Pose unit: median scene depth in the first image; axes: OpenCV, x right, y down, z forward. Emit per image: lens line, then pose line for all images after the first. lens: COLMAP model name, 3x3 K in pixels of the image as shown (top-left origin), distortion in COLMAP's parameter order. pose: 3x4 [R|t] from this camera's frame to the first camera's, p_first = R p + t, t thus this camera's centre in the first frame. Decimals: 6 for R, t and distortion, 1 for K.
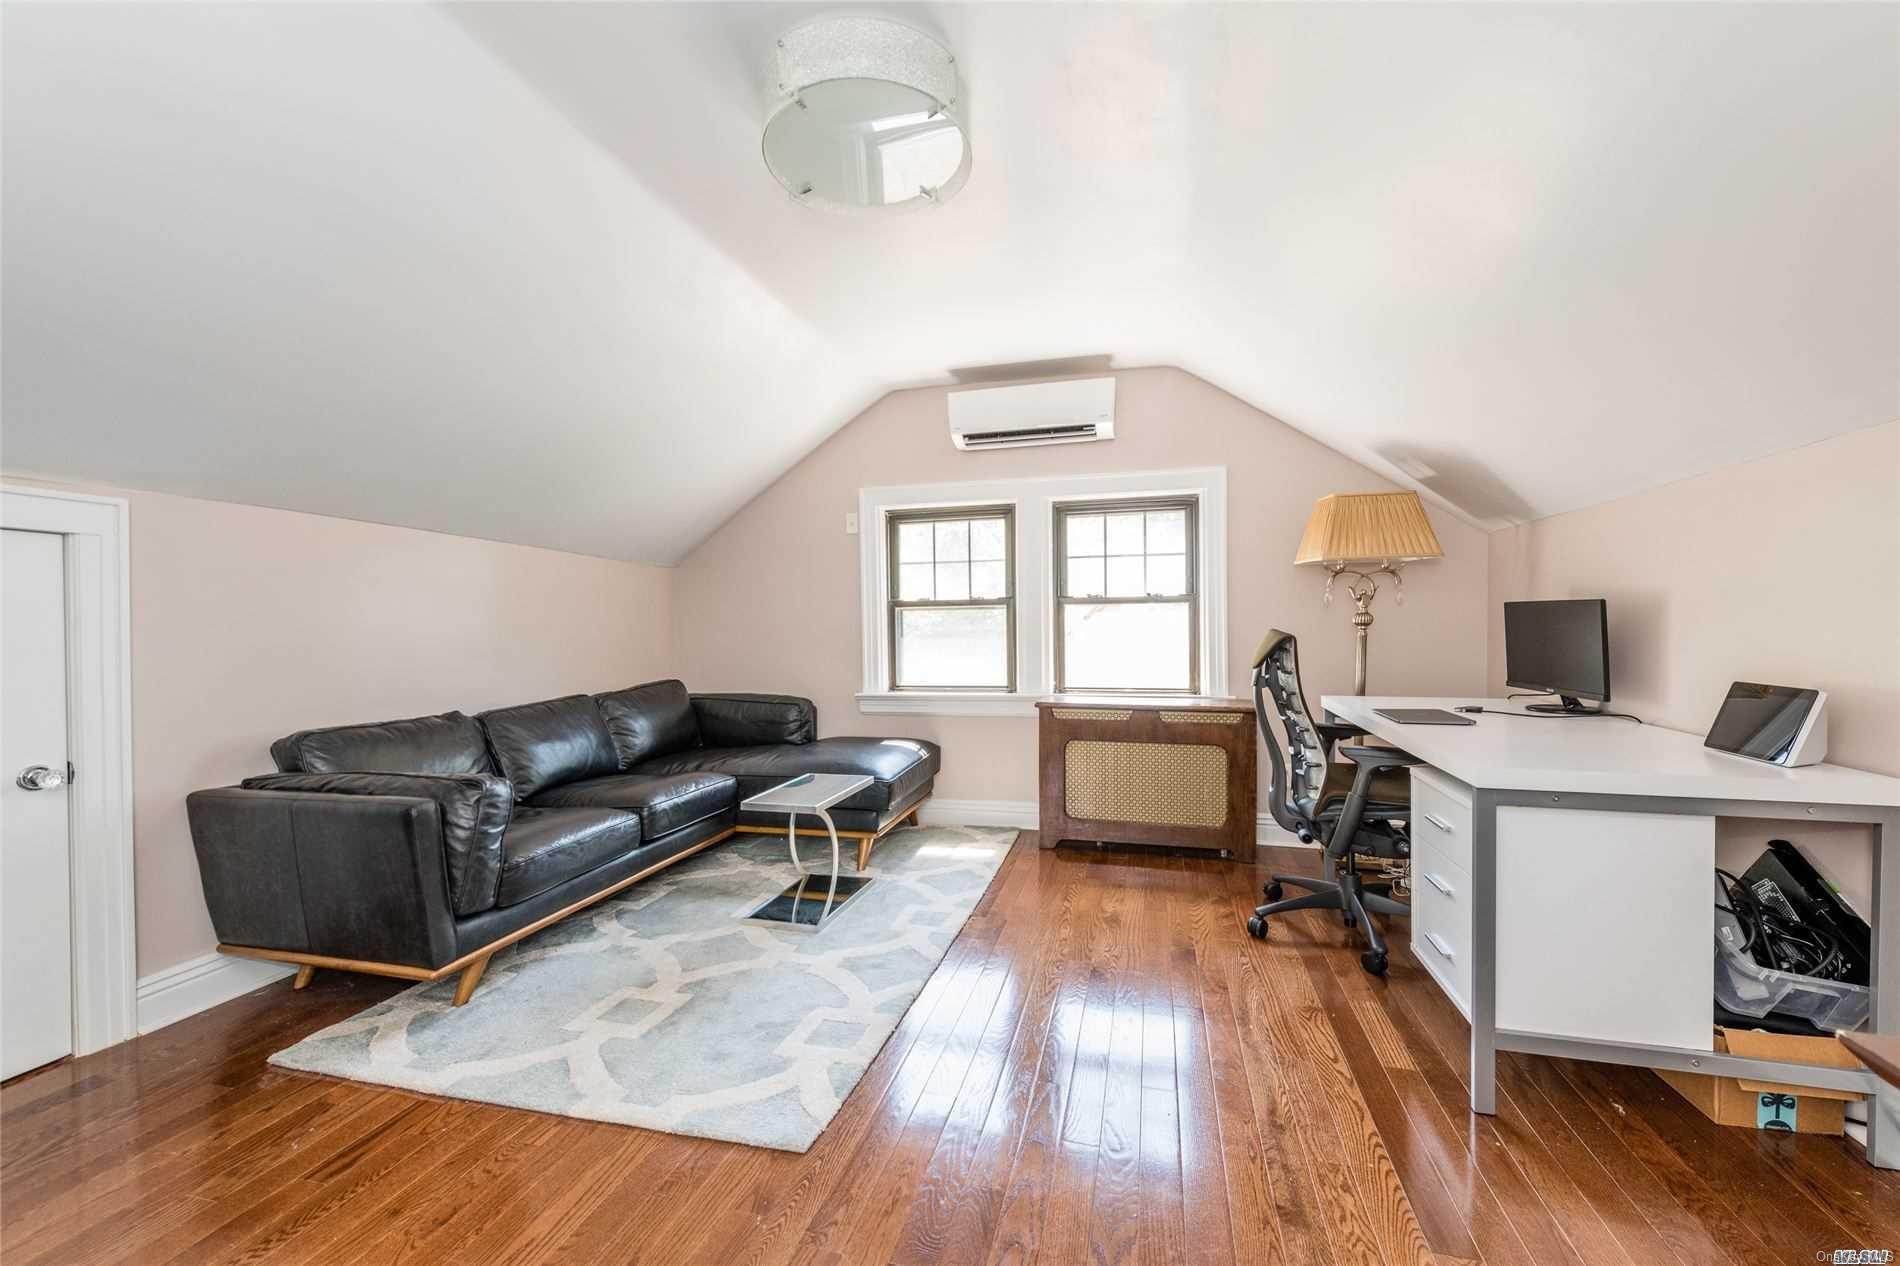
lens RADIAL K [[753.8, 0, 959.5], [0, 753.8, 633.0], [0, 0, 1]] dist [-0.001457, -0.000443]
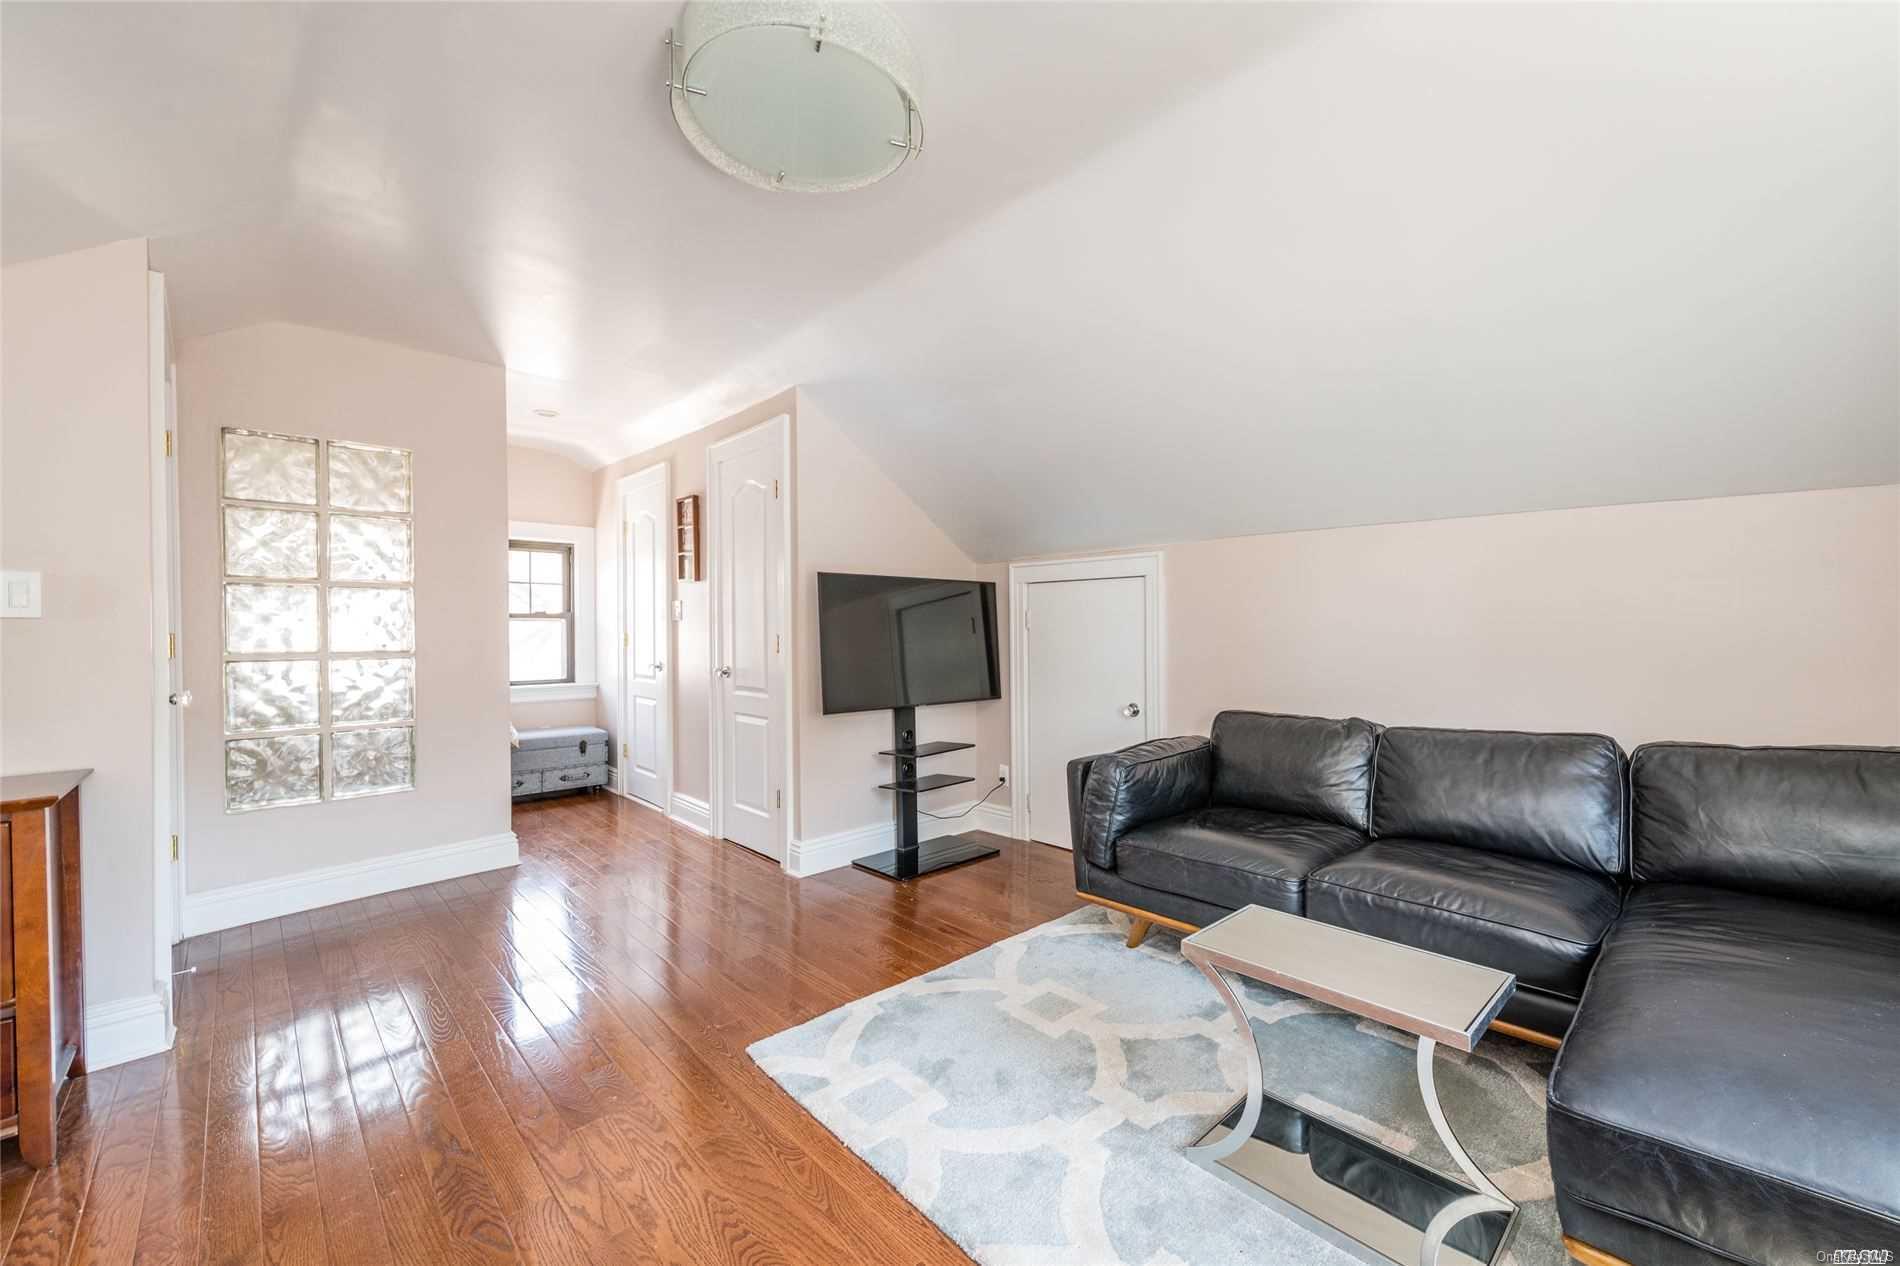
lens RADIAL K [[753.8, 0, 962.4], [0, 753.8, 630.0], [0, 0, 1]] dist [-0.001457, -0.000443]
pose [[-0.527950, 0.015066, -0.849142, 0.493920], [0.002402, 0.999865, 0.016246, -0.024736], [0.849272, 0.006537, -0.527915, 1.465540]]
